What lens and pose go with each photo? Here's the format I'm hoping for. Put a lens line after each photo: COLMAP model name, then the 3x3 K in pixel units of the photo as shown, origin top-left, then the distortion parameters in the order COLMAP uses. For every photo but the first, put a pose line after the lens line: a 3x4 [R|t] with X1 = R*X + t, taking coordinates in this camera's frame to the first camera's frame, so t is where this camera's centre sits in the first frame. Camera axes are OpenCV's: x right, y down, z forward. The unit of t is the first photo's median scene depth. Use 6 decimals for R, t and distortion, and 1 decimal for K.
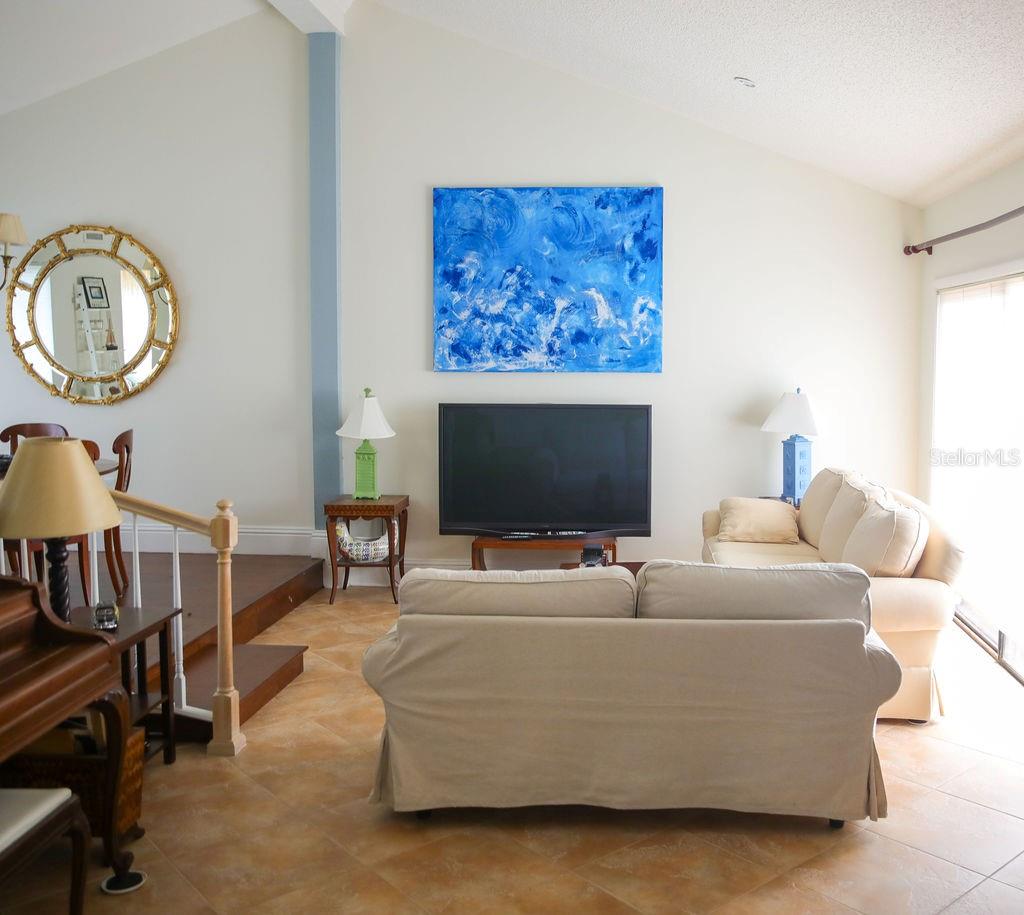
lens RADIAL K [[1012.9, 0, 616.9], [0, 1012.9, 425.3], [0, 0, 1]] dist [-0.039941, 0.000000]
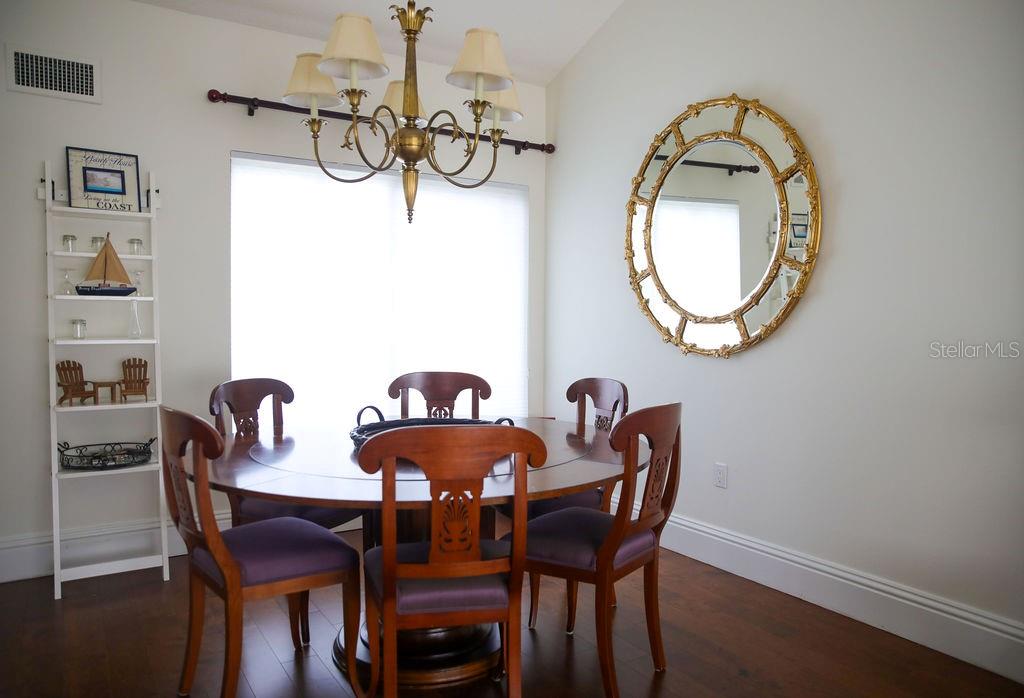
lens RADIAL K [[750.0, 0, 521.2], [0, 750.0, 356.5], [0, 0, 1]] dist [-0.090446, -0.000257]
pose [[0.587111, 0.043146, -0.808356, -0.179758], [-0.061704, 0.998059, 0.008456, -0.017081], [0.807151, 0.044914, 0.588634, 0.599046]]
